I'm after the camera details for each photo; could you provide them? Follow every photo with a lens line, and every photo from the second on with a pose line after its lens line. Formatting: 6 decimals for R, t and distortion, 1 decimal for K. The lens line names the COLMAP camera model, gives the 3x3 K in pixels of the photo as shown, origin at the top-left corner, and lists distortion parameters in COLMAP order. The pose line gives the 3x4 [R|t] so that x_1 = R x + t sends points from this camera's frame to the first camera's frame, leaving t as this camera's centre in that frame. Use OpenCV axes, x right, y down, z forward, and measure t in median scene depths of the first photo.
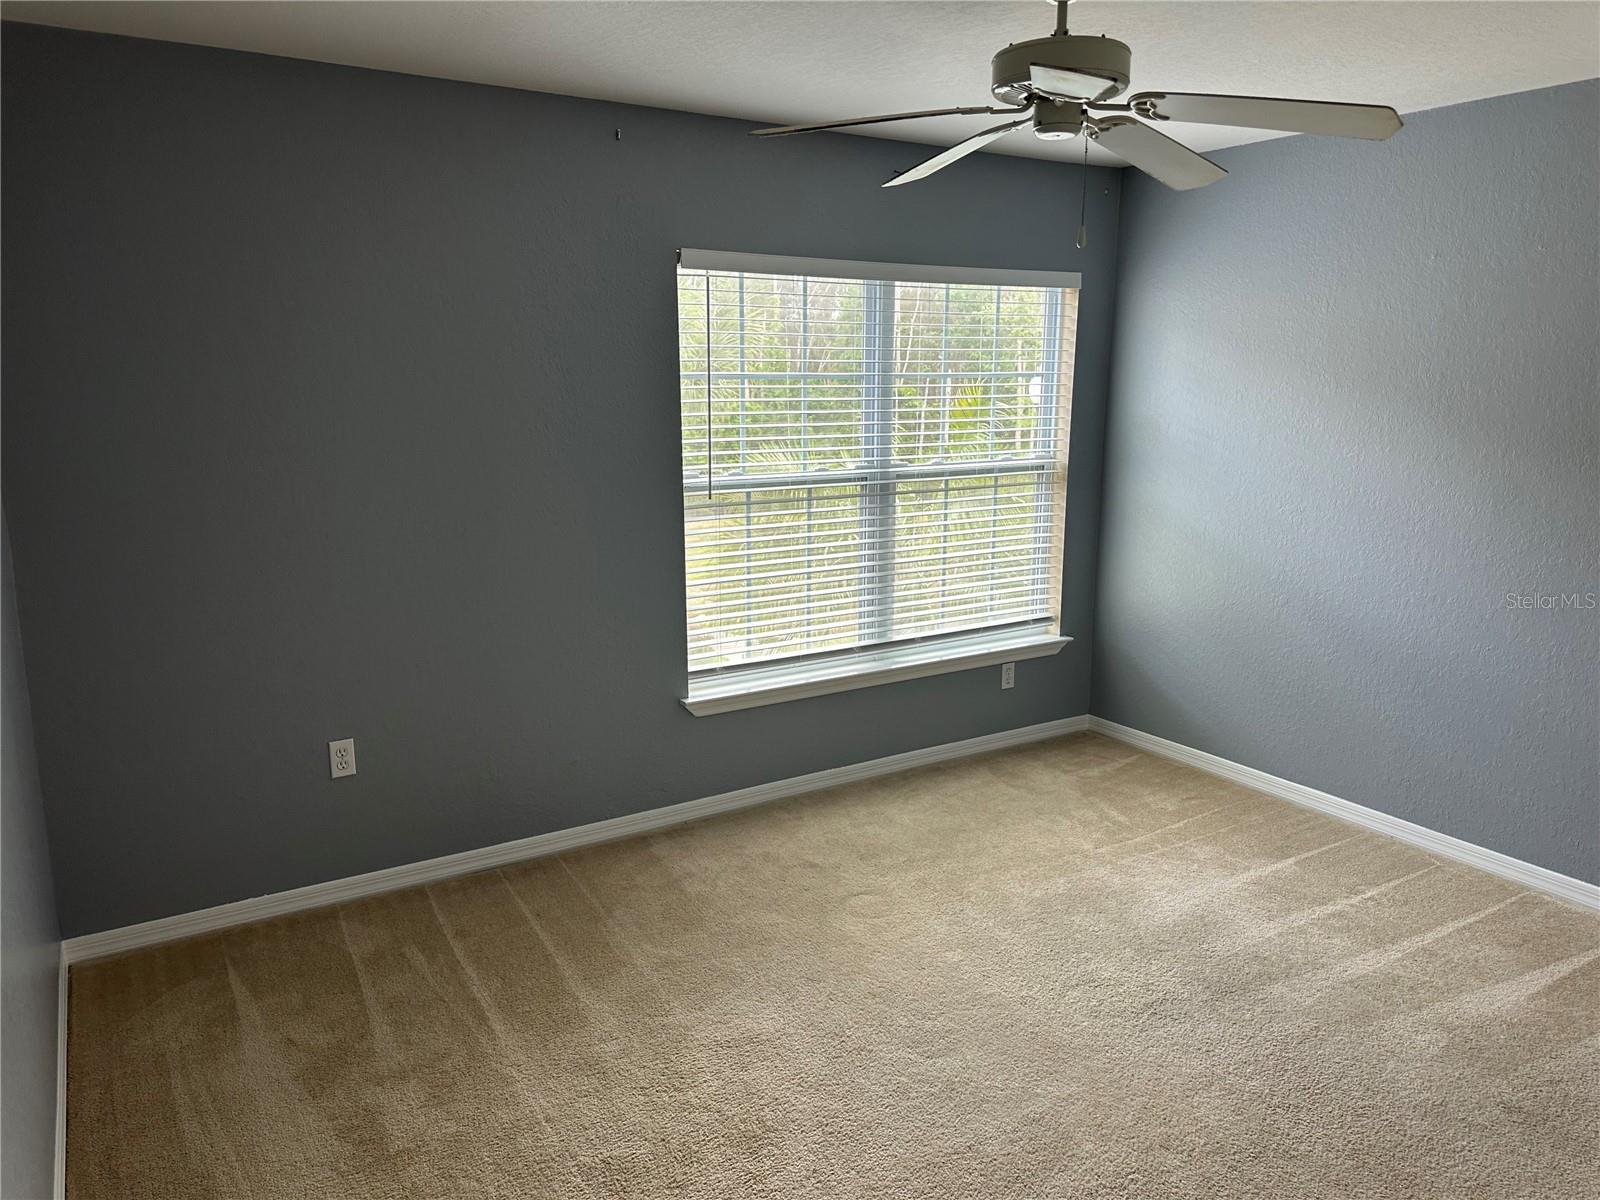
lens RADIAL K [[1149.1, 0, 803.6], [0, 1149.1, 604.8], [0, 0, 1]] dist [0.036124, -0.055037]
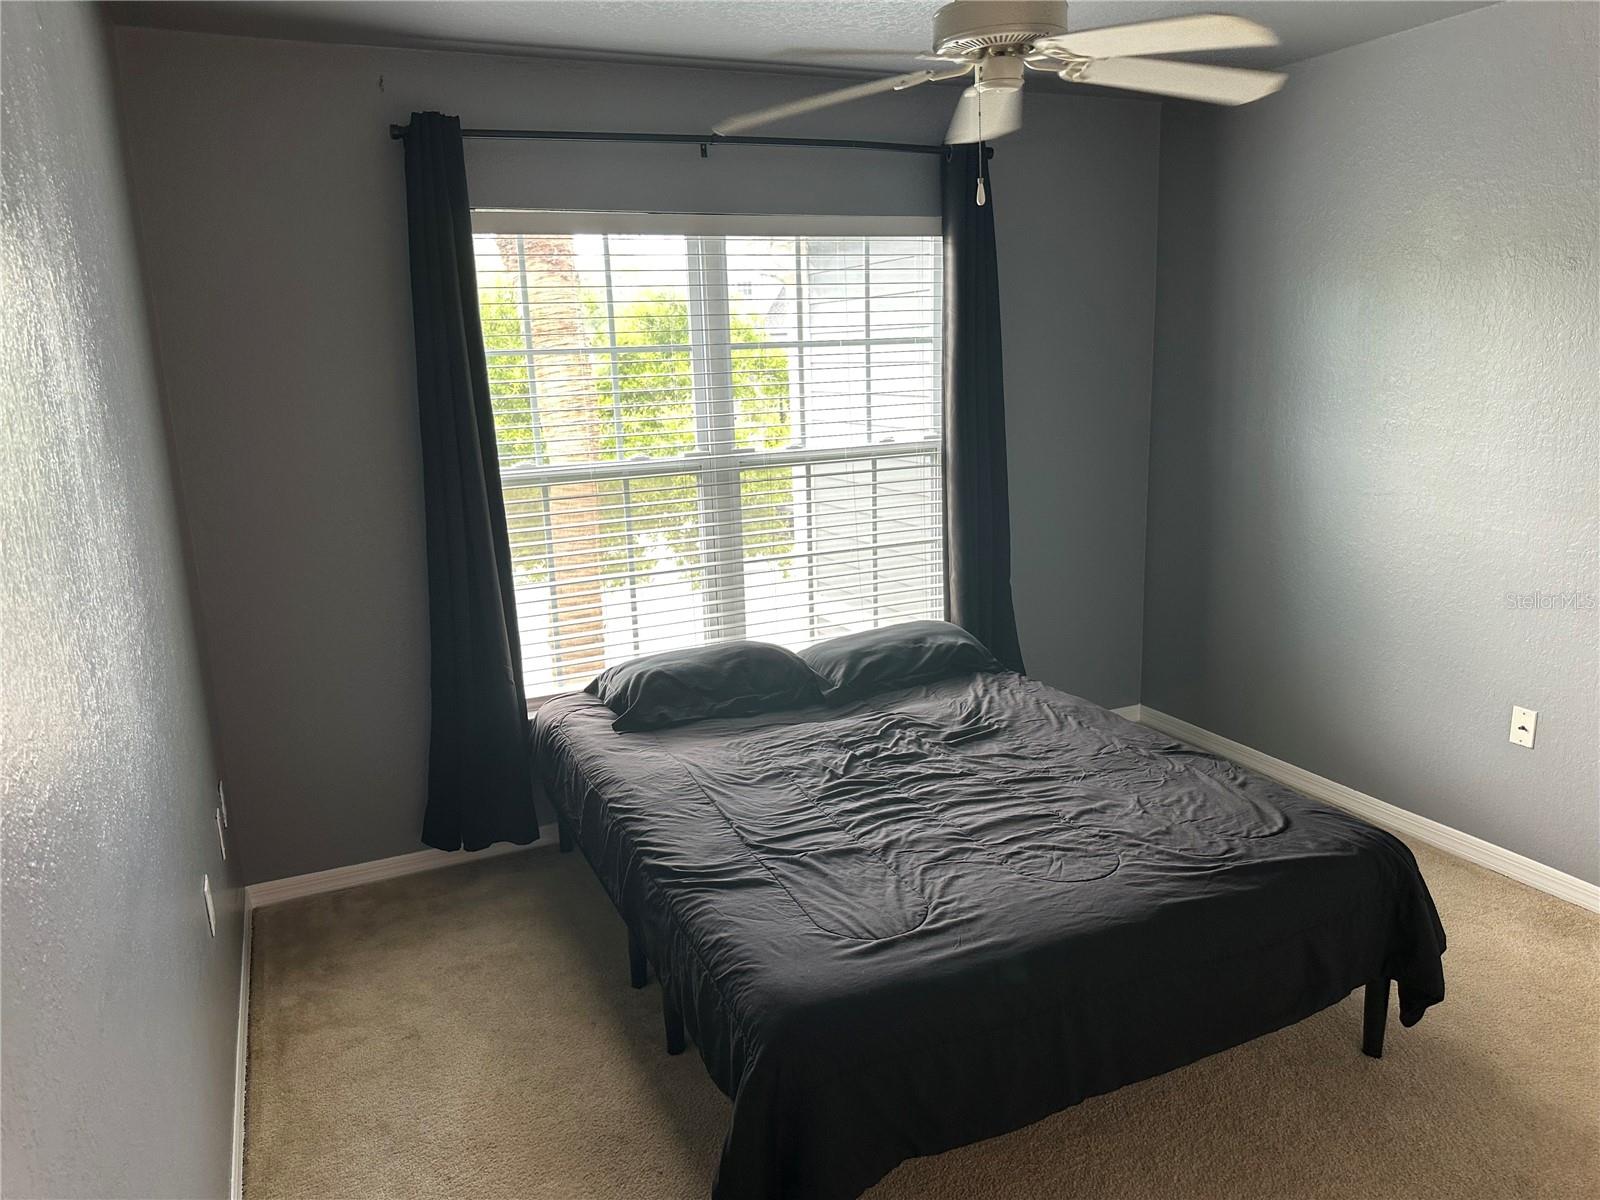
lens RADIAL K [[1149.1, 0, 796.8], [0, 1149.1, 598.6], [0, 0, 1]] dist [0.036124, -0.055037]
pose [[0.990213, -0.002106, -0.139549, 0.239480], [0.005714, 0.999660, 0.025459, -0.030569], [0.139448, -0.026007, 0.989888, 0.140569]]
